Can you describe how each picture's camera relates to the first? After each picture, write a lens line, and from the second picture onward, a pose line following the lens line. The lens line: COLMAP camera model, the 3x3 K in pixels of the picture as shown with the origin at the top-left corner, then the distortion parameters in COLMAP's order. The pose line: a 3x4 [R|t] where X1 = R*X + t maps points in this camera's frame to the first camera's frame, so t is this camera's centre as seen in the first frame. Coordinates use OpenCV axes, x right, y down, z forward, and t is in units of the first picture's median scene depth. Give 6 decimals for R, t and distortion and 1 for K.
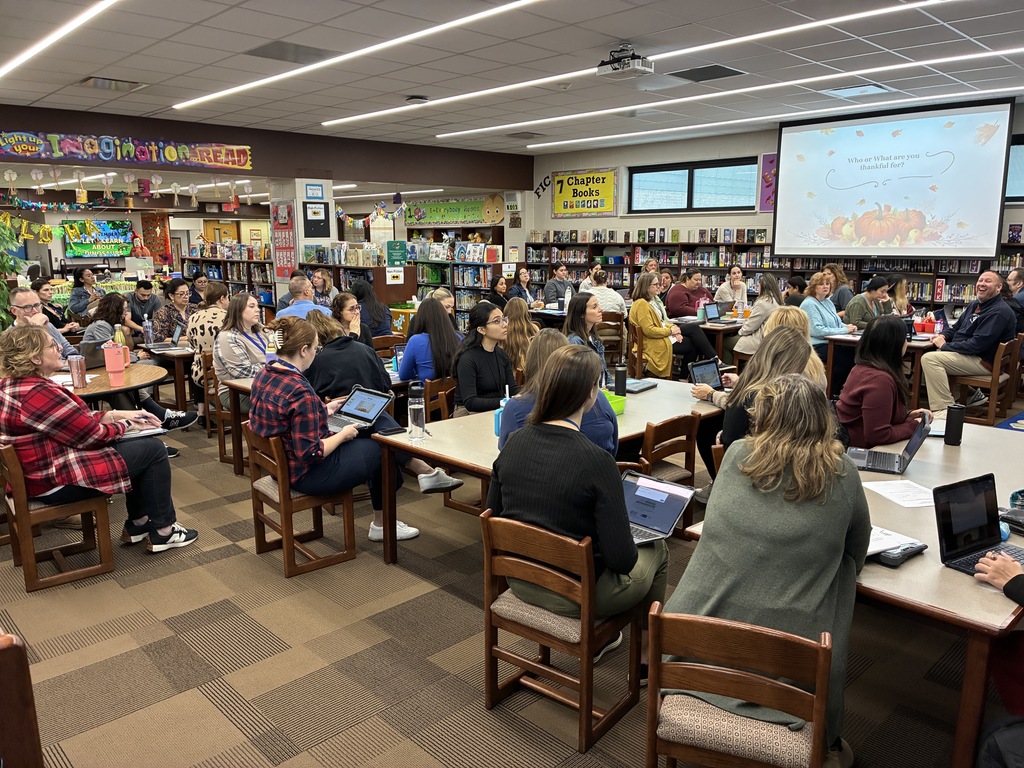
lens RADIAL K [[767.4, 0, 509.3], [0, 767.4, 387.6], [0, 0, 1]] dist [0.044826, -0.044731]
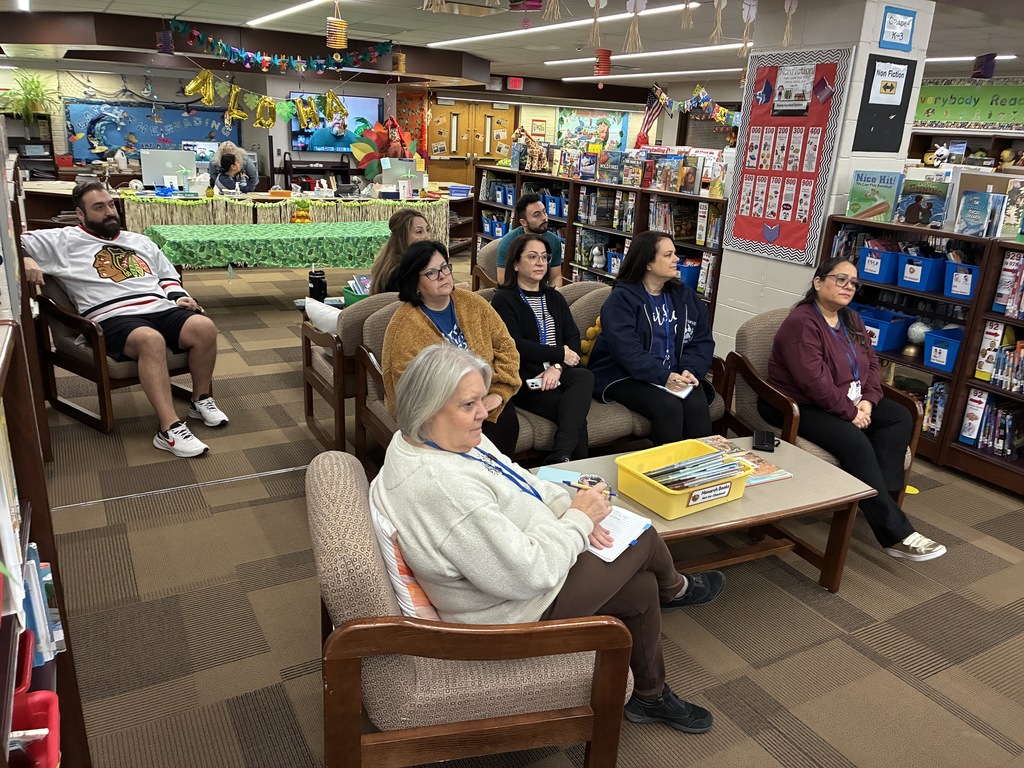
lens RADIAL K [[770.7, 0, 523.0], [0, 770.7, 384.4], [0, 0, 1]] dist [0.045737, -0.058989]
pose [[0.972274, 0.120609, -0.200342, -0.283816], [-0.096059, 0.987102, 0.128074, -0.094277], [0.213205, -0.105278, 0.971319, 0.478870]]
